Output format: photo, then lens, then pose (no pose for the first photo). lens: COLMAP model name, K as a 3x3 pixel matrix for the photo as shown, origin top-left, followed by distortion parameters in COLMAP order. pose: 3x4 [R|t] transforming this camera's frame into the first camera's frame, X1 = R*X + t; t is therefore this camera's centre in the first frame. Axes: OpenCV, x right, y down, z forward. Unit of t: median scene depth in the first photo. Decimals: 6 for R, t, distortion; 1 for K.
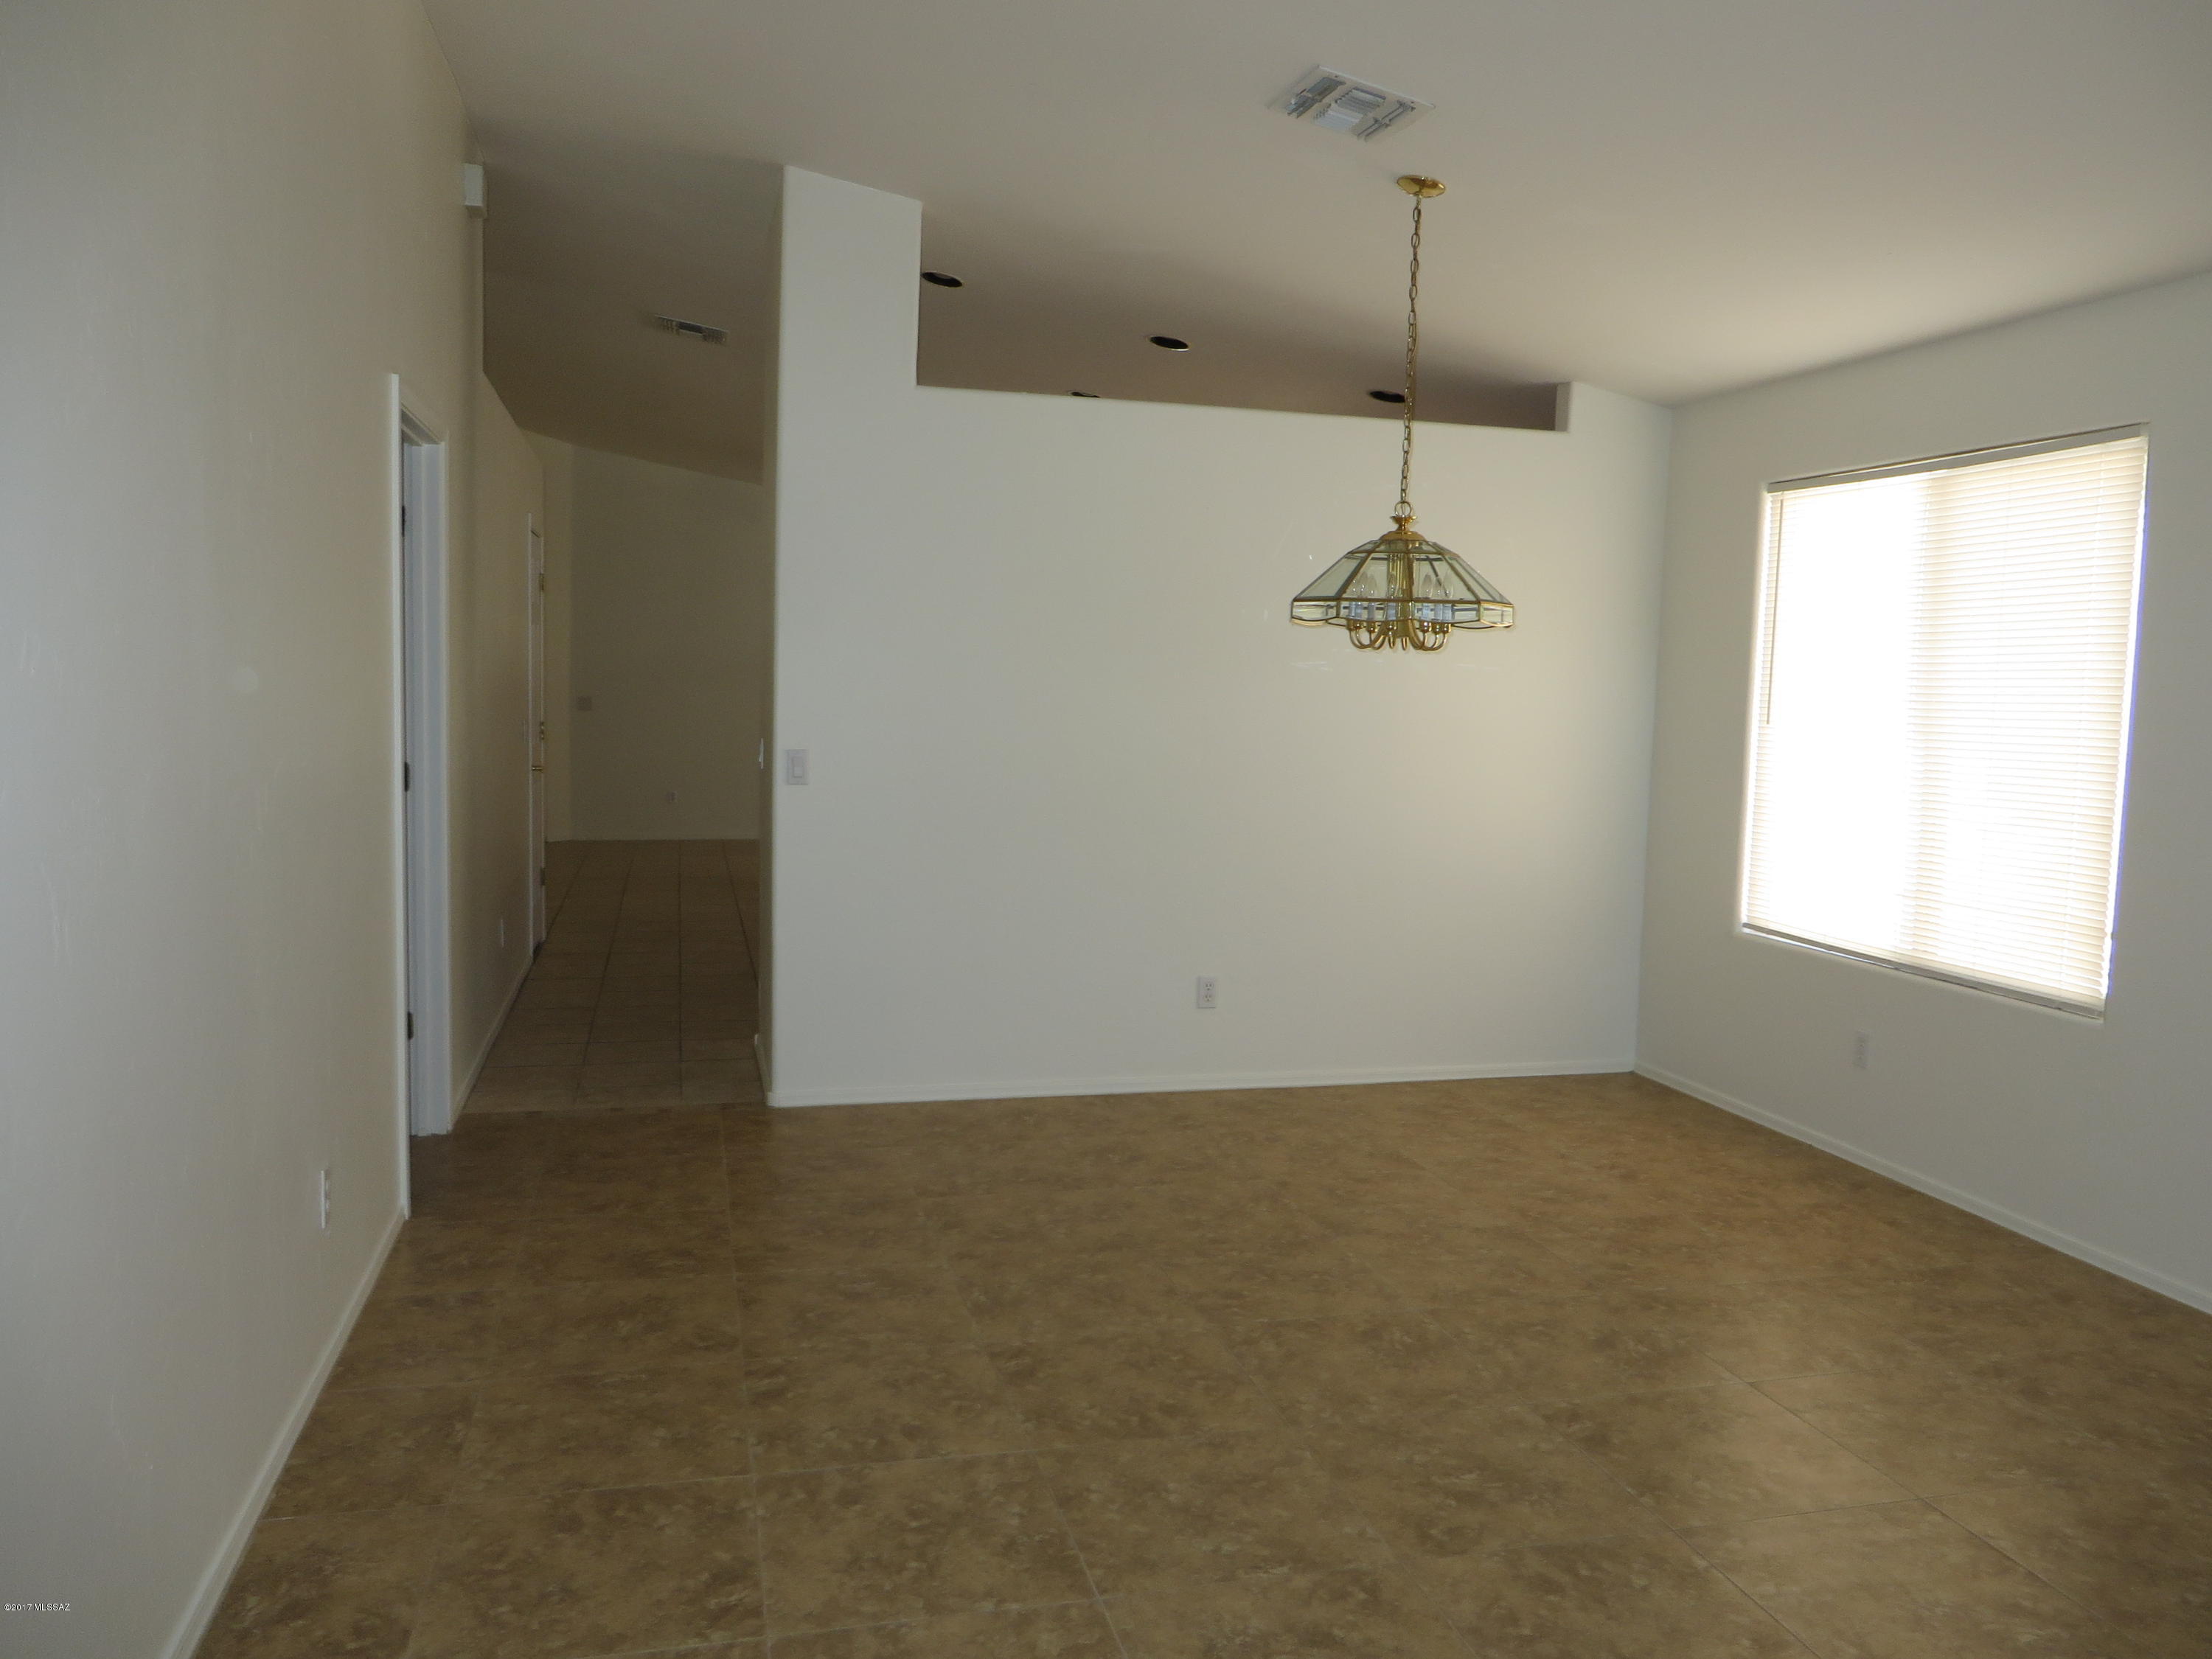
lens RADIAL K [[1662.7, 0, 1112.2], [0, 1662.7, 819.9], [0, 0, 1]] dist [-0.001289, 0.007254]
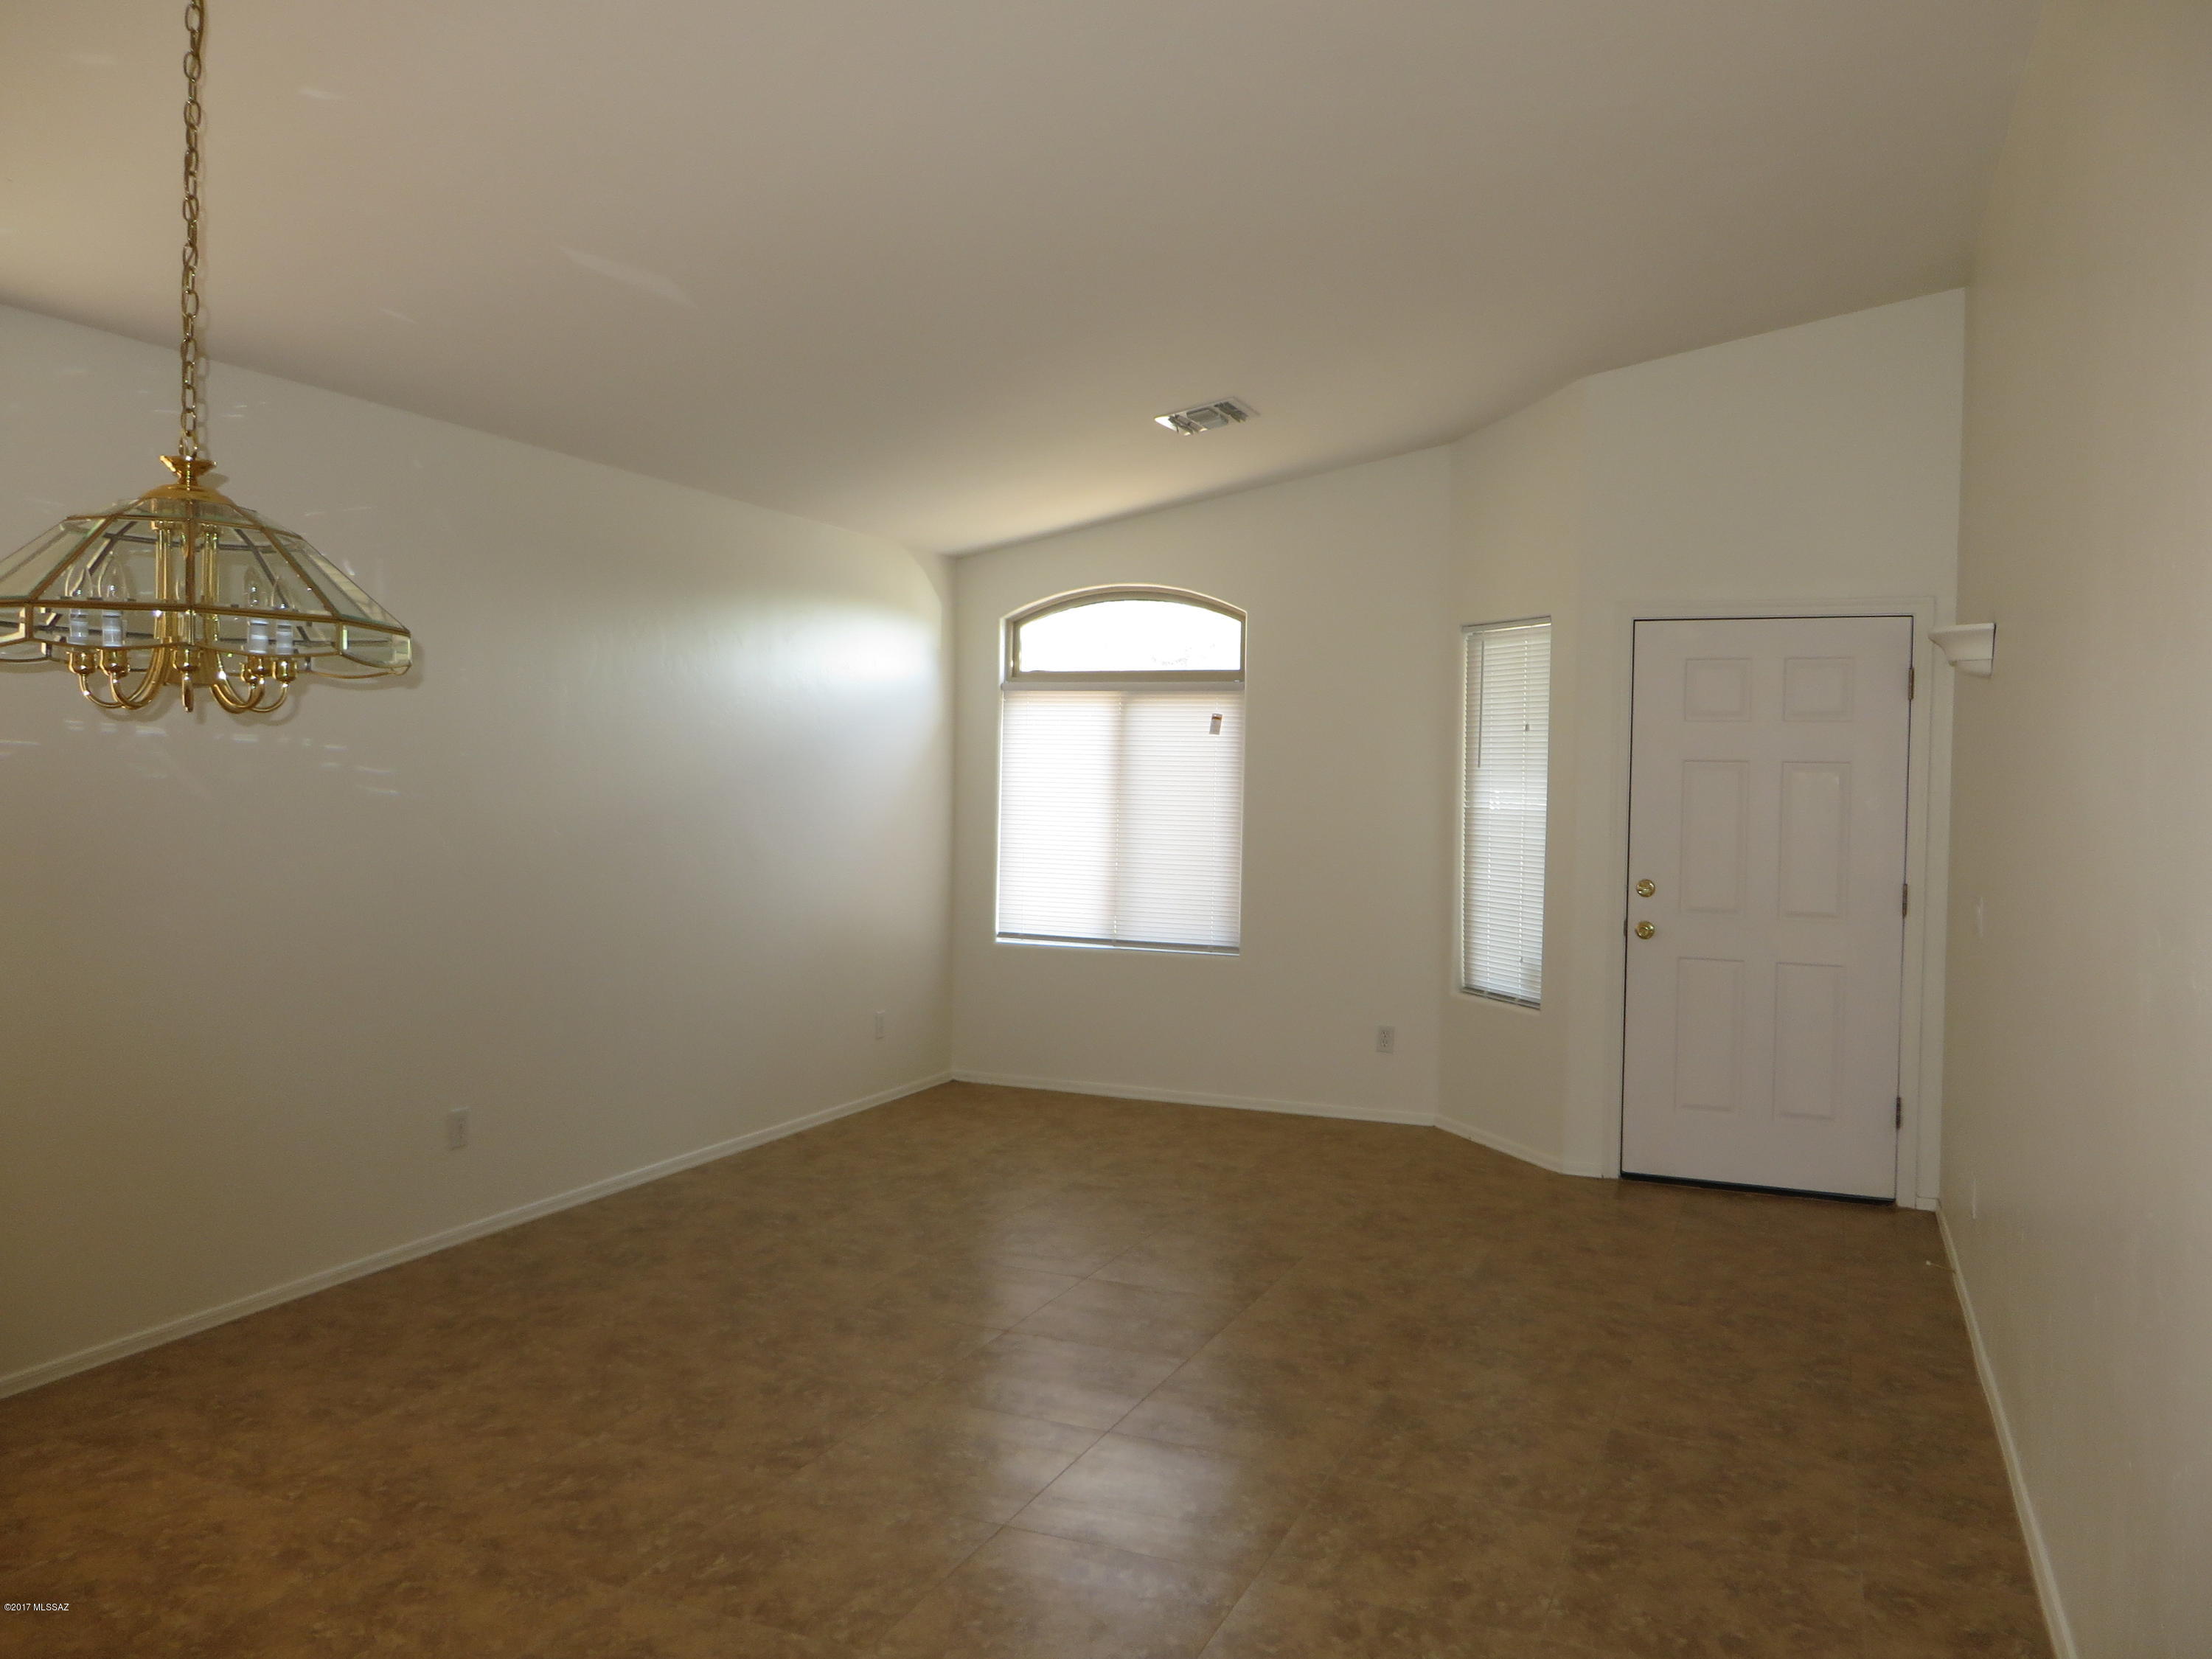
lens RADIAL K [[1662.7, 0, 1113.7], [0, 1662.7, 835.7], [0, 0, 1]] dist [-0.001289, 0.007254]
pose [[-0.791320, -0.056328, 0.608802, -0.602607], [0.017584, 0.993239, 0.114752, -0.183315], [-0.611149, 0.101510, -0.784979, 1.929573]]
